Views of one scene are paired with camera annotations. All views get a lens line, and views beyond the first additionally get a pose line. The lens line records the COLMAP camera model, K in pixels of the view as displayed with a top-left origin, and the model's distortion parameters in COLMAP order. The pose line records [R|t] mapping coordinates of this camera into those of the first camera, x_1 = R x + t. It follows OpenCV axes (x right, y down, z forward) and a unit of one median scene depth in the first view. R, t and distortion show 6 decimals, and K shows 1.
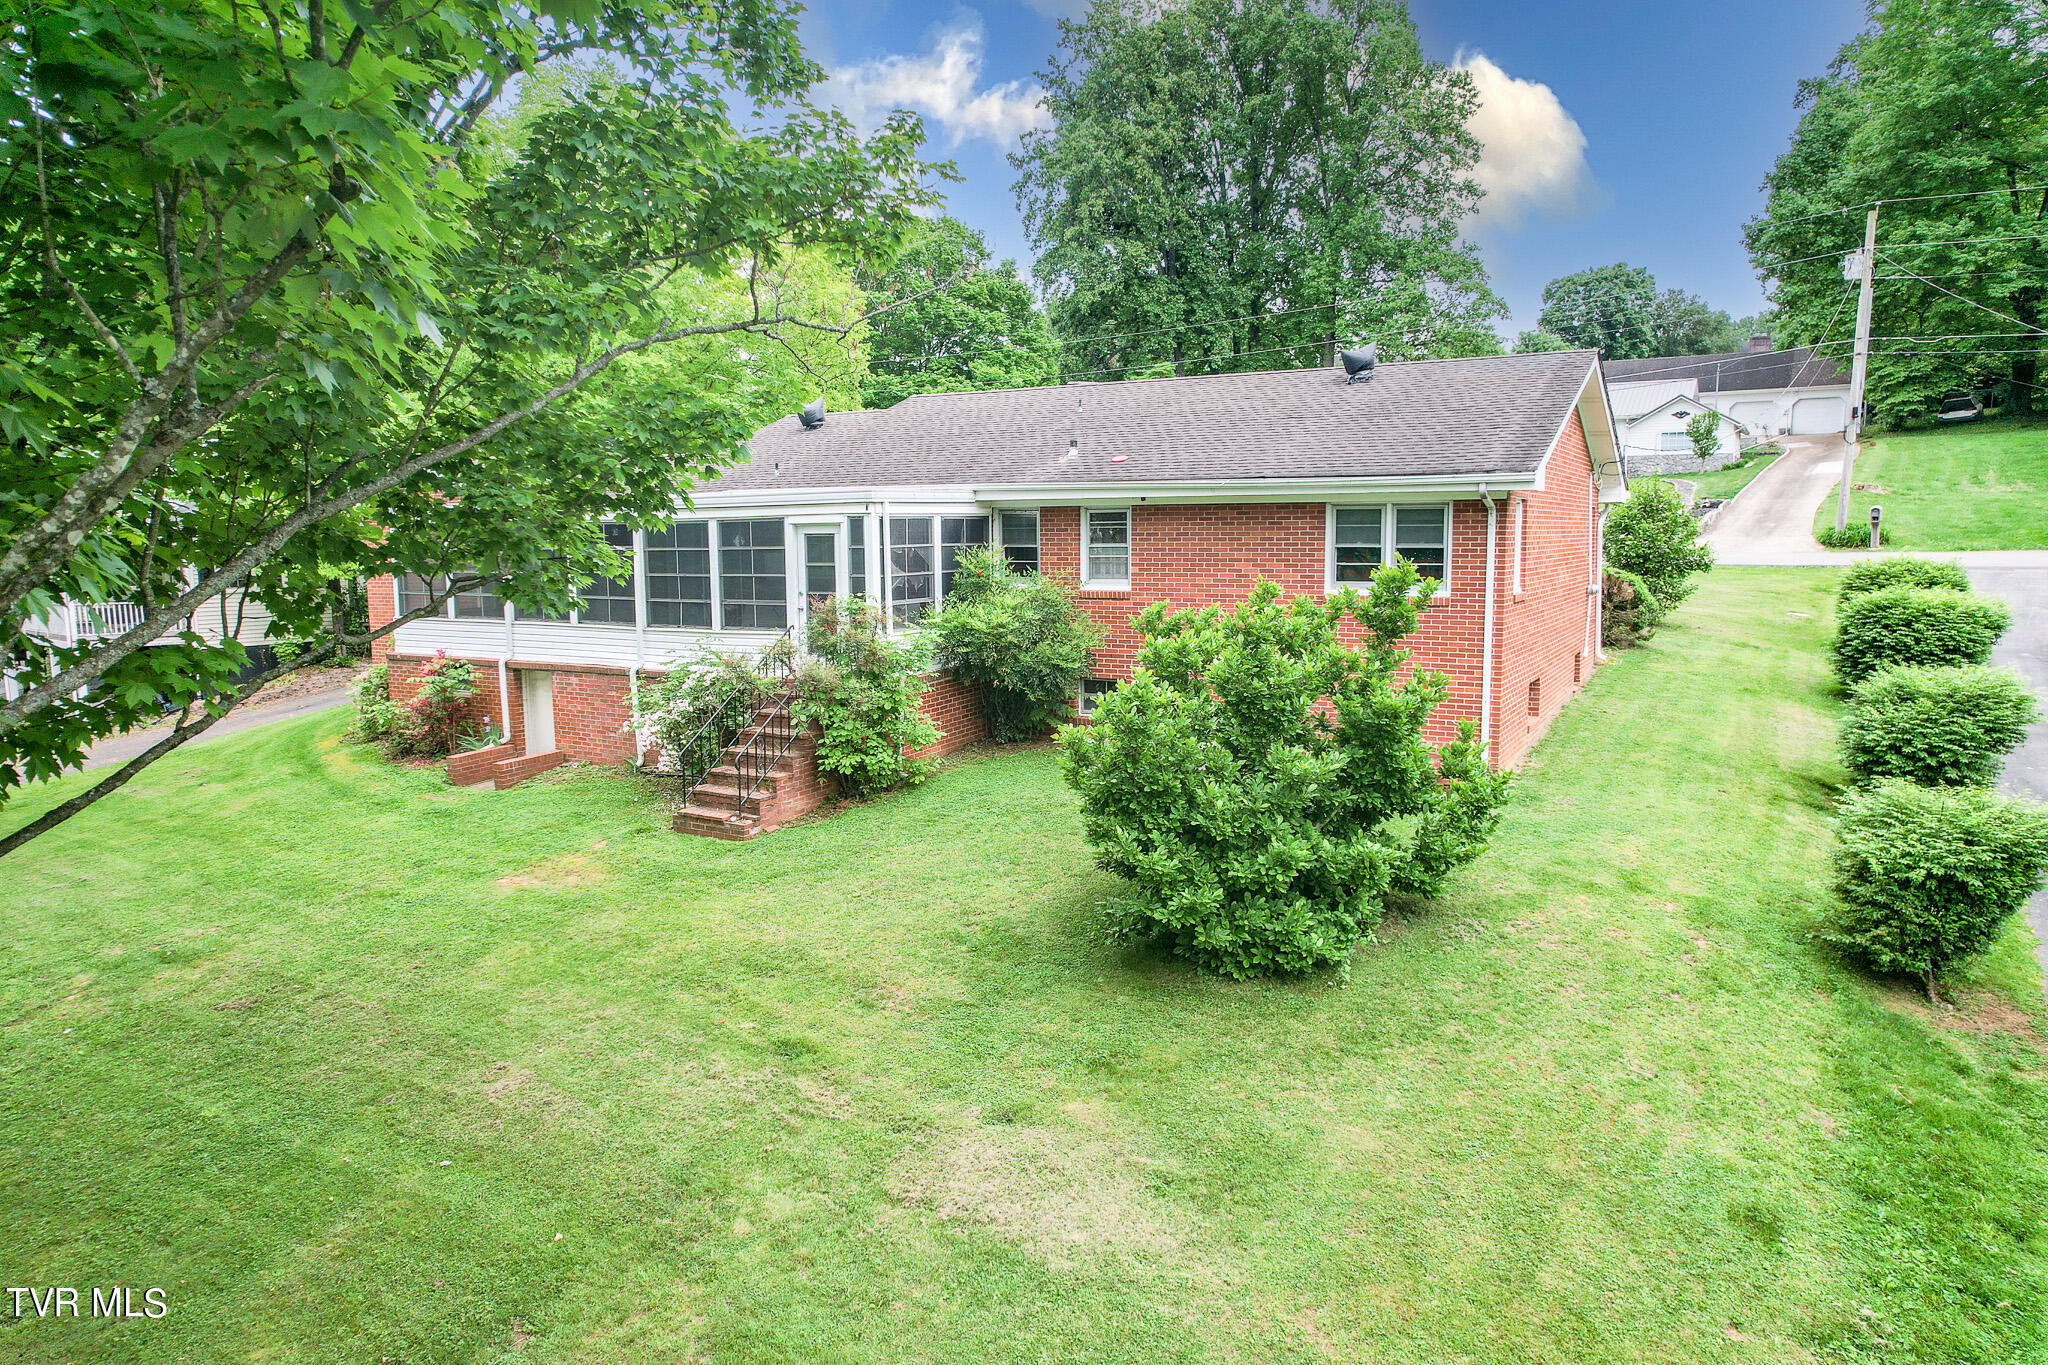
lens RADIAL K [[1304.1, 0, 1034.5], [0, 1304.1, 678.3], [0, 0, 1]] dist [-0.083368, 0.078736]
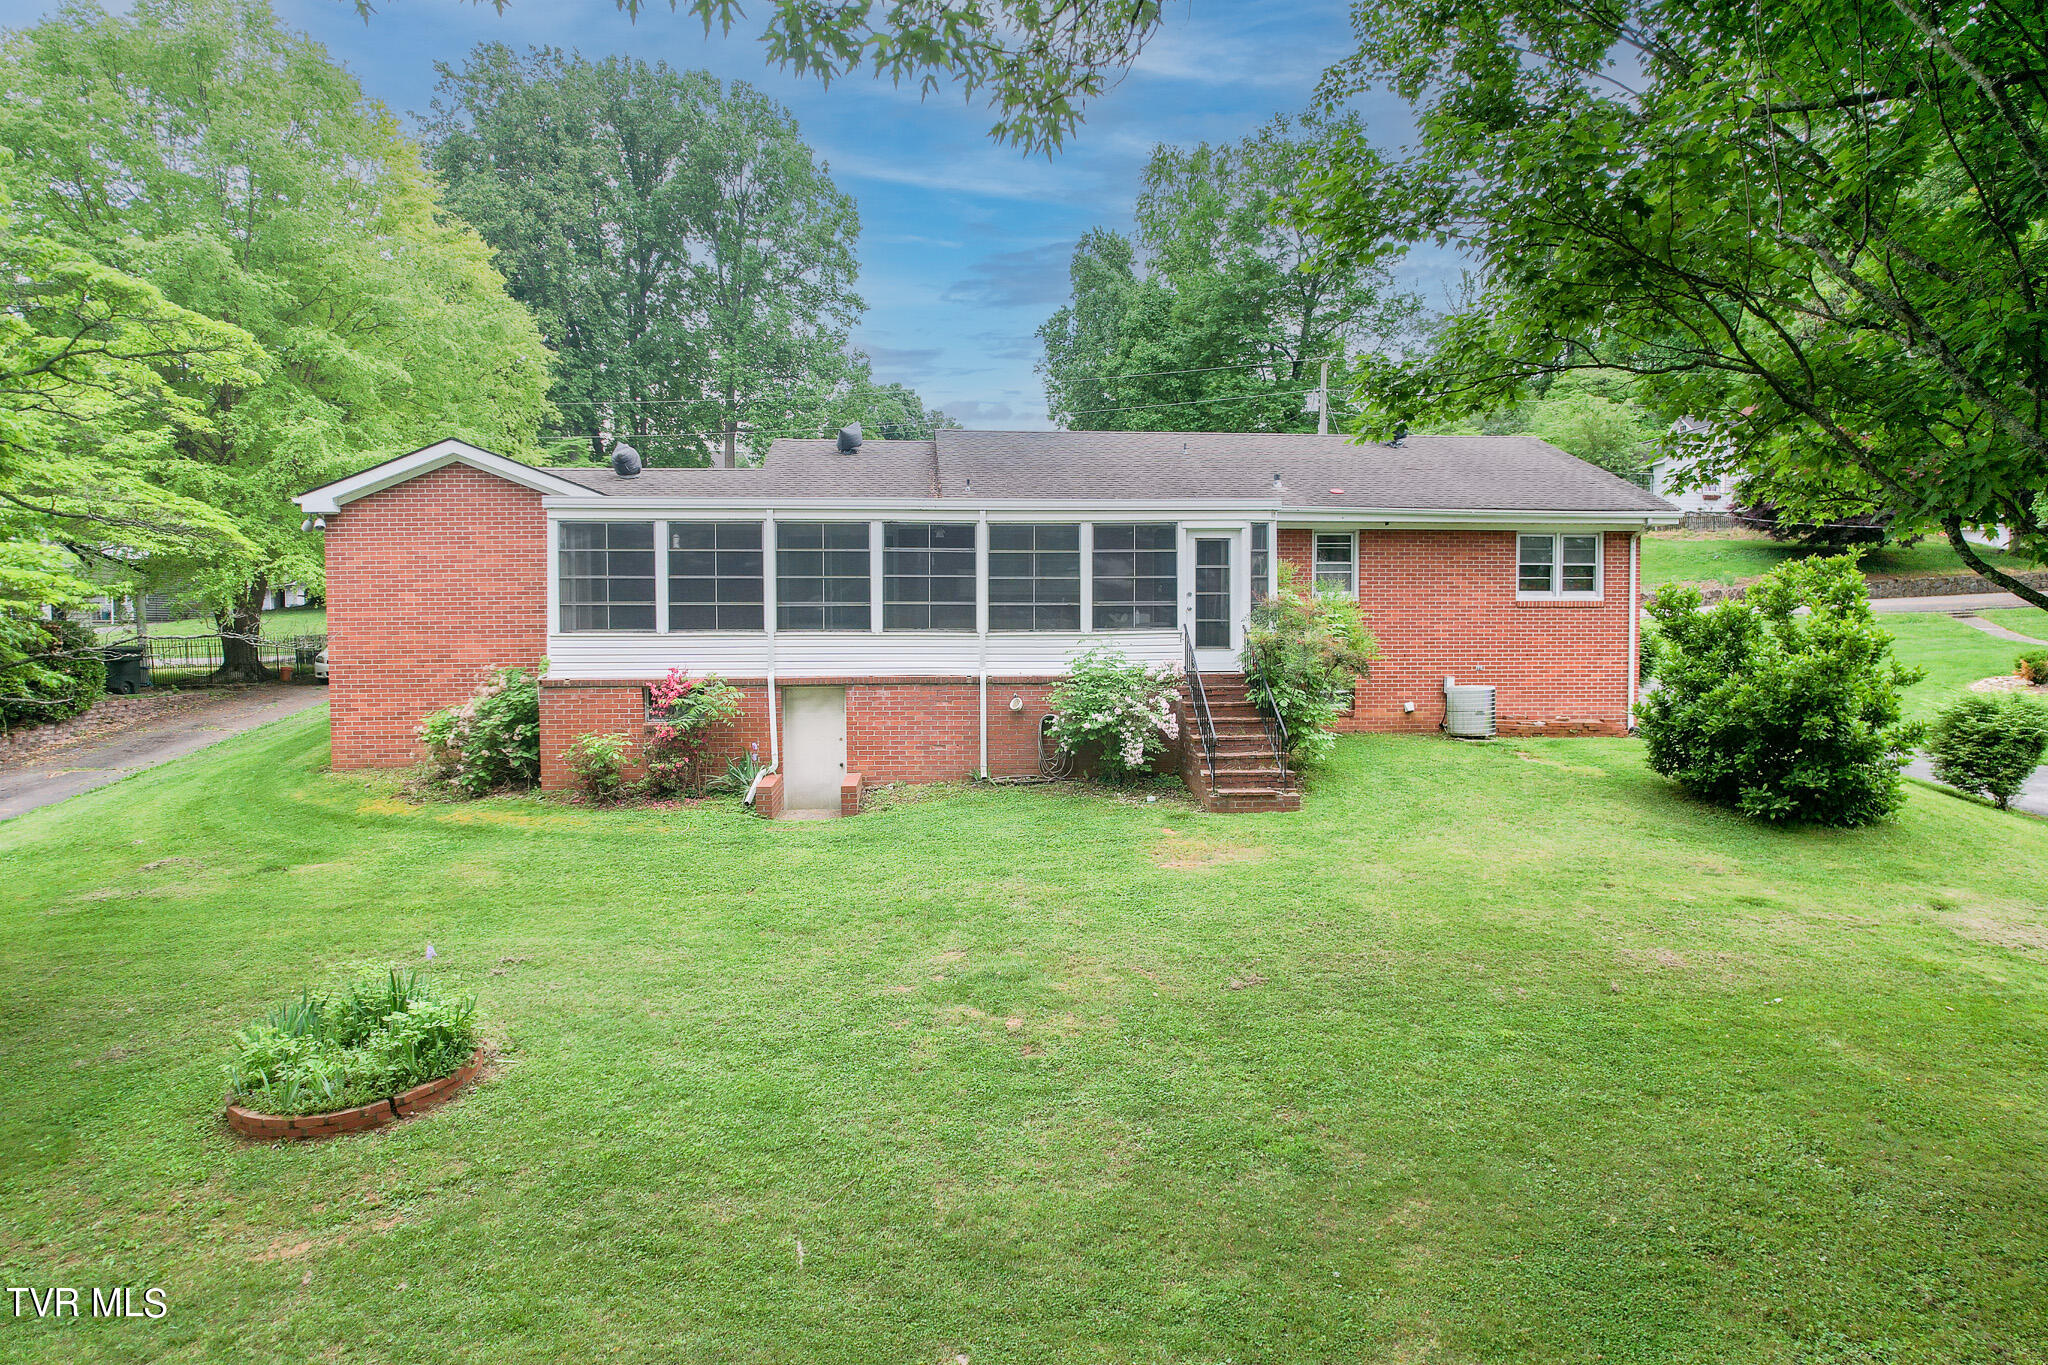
lens RADIAL K [[1304.1, 0, 1034.5], [0, 1304.1, 678.3], [0, 0, 1]] dist [-0.083368, 0.078736]
pose [[0.816936, -0.017653, 0.576459, -0.868509], [0.062583, 0.996343, -0.058179, 0.055394], [-0.573323, 0.083605, 0.815053, 0.204141]]
